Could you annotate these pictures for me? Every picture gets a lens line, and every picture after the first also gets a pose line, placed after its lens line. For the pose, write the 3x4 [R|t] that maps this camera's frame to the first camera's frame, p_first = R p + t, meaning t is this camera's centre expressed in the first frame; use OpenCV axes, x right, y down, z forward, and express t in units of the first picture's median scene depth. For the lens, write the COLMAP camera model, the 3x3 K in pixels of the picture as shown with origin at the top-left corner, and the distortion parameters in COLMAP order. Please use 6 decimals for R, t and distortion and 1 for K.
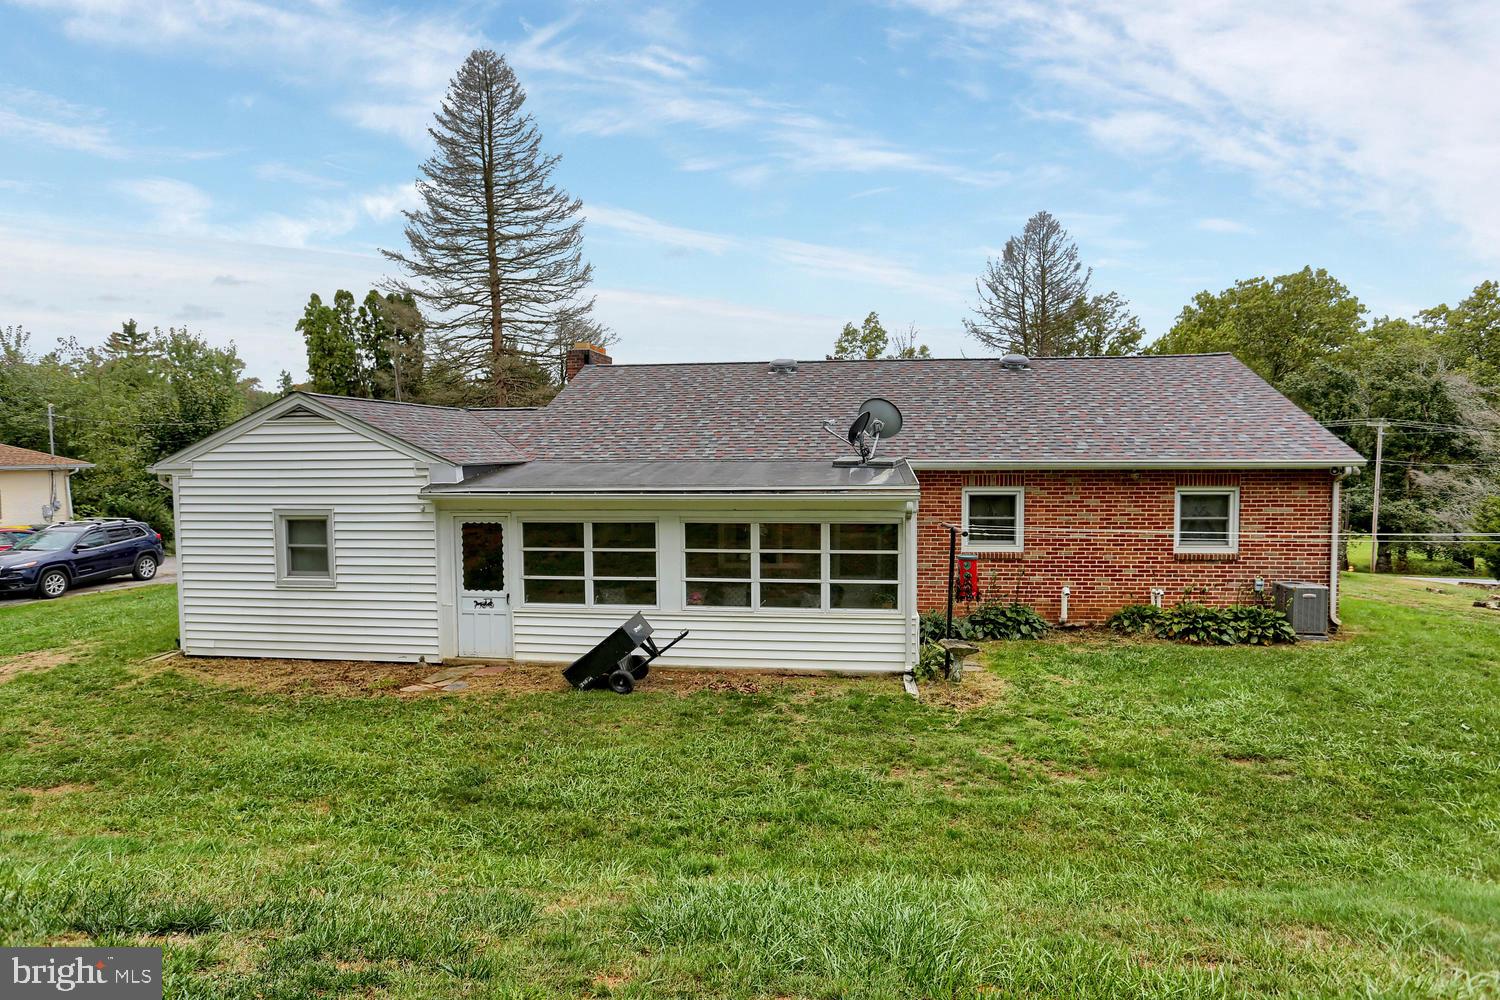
lens RADIAL K [[856.2, 0, 724.4], [0, 856.2, 497.8], [0, 0, 1]] dist [-0.040846, 0.001813]
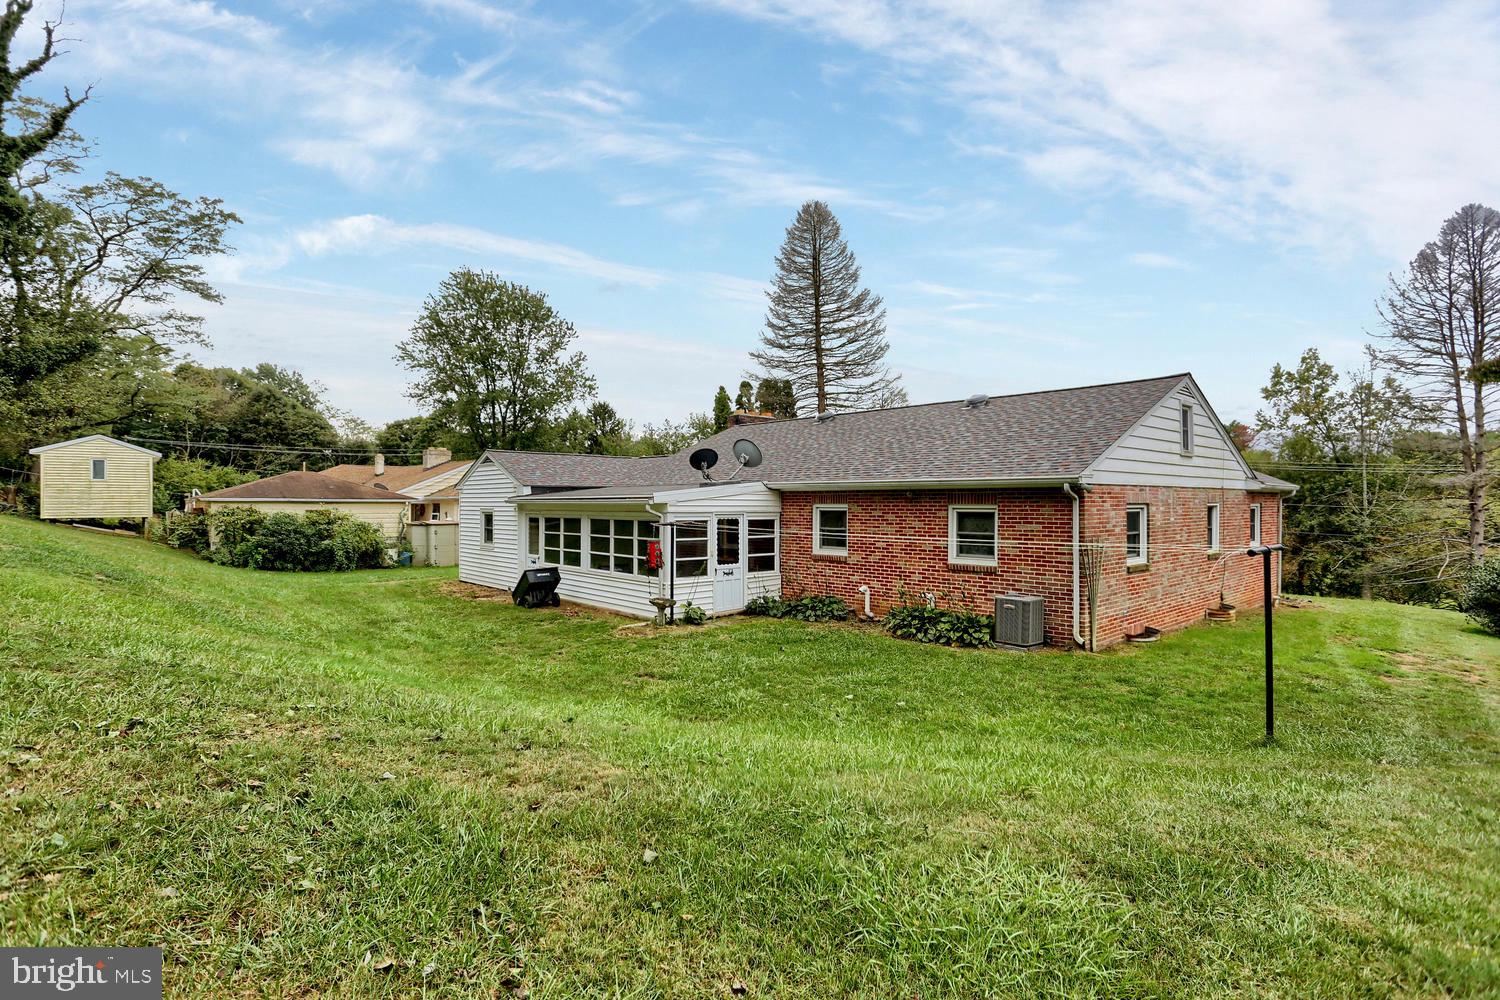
lens RADIAL K [[759.7, 0, 752.6], [0, 759.7, 498.3], [0, 0, 1]] dist [-0.065017, 0.025436]
pose [[0.757874, 0.004610, -0.652385, 0.990137], [-0.045005, 0.997962, -0.045229, 0.036257], [0.650847, 0.063639, 0.756537, 0.066194]]
